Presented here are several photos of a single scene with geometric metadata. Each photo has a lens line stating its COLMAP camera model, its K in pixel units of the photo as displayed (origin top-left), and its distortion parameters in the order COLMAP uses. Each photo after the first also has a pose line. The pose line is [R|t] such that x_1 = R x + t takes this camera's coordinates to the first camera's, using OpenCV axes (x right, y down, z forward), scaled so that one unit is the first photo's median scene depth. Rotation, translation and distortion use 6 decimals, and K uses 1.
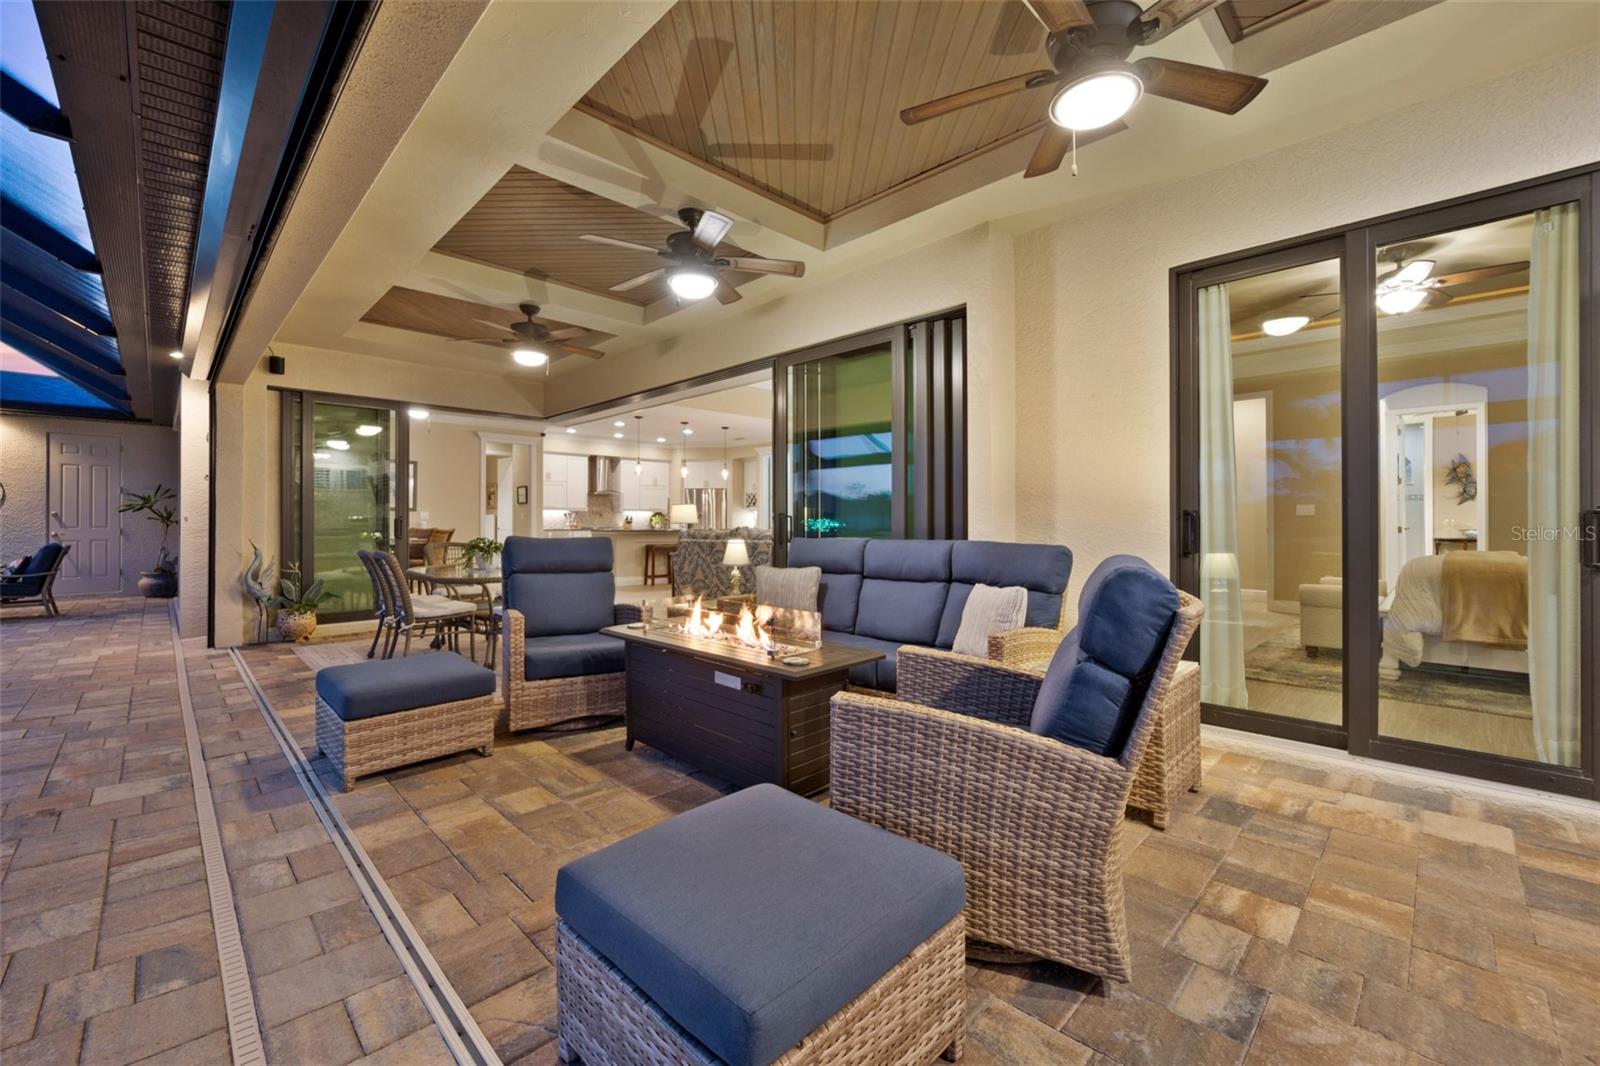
lens RADIAL K [[649.2, 0, 800.0], [0, 649.2, 533.0], [0, 0, 1]] dist [-0.000191, -0.000031]
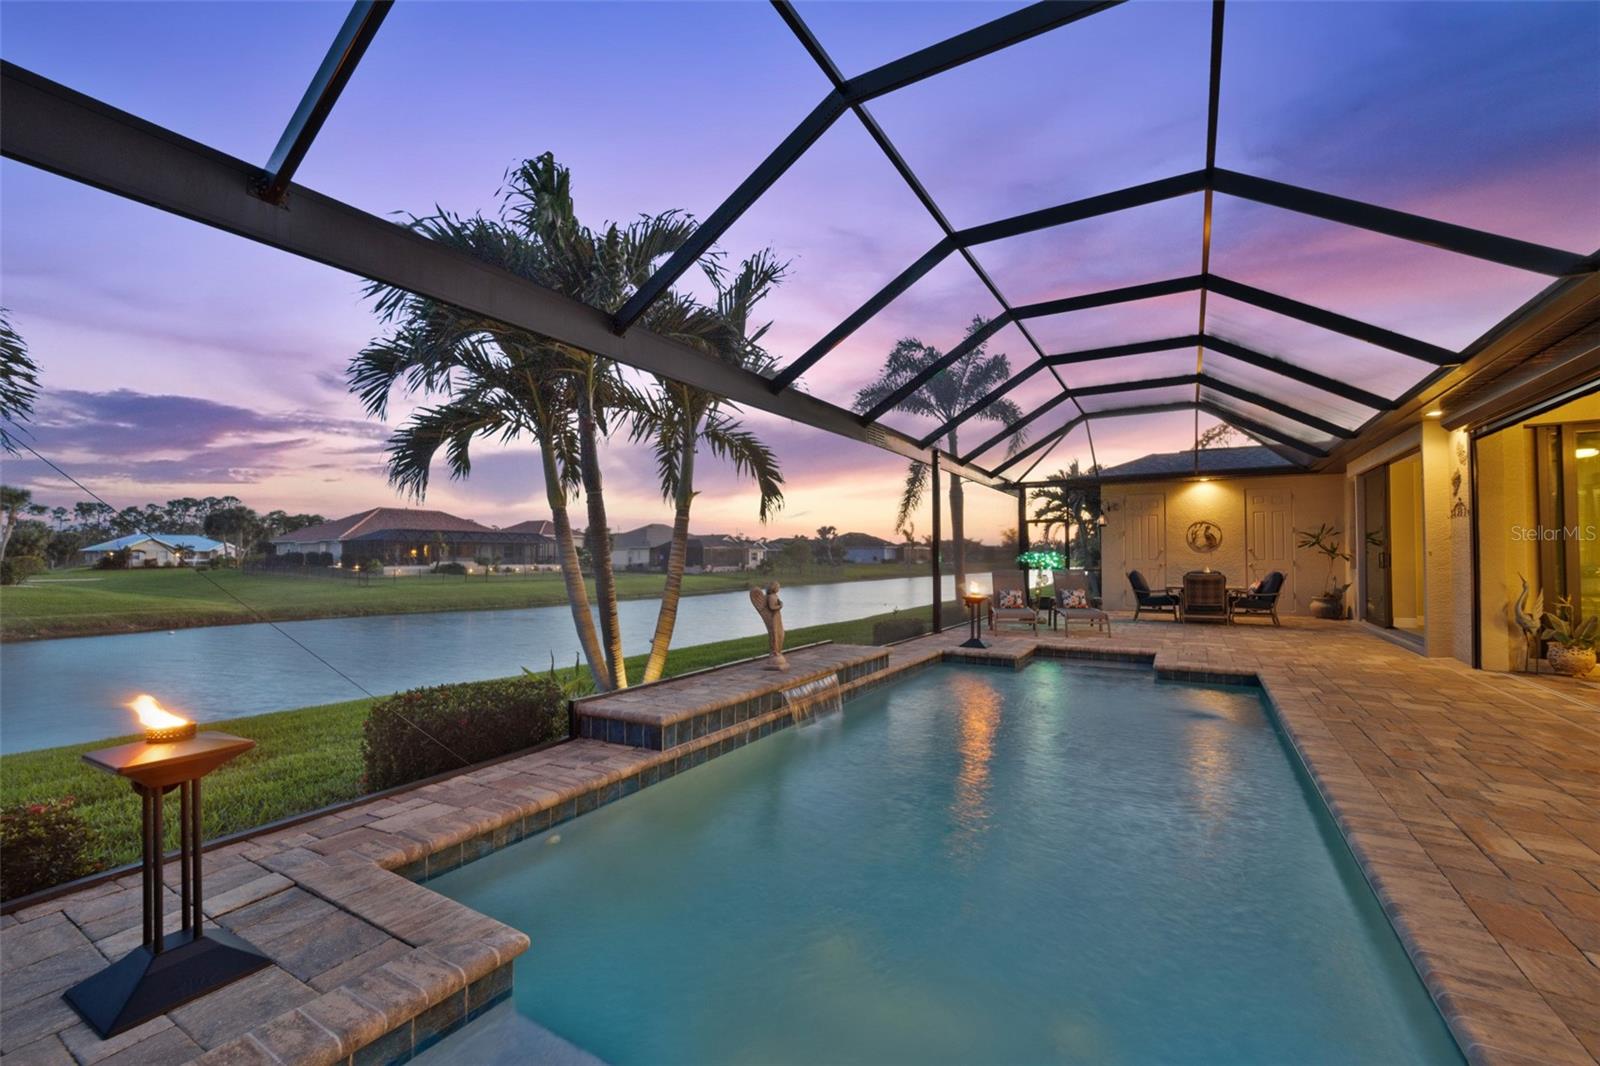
lens RADIAL K [[663.4, 0, 800.0], [0, 663.4, 533.0], [0, 0, 1]] dist [0.000030, -0.000010]
pose [[0.252478, -0.035939, -0.966935, -0.085095], [-0.010527, 0.999149, -0.039885, 0.001381], [0.967545, 0.020249, 0.251885, -0.380233]]
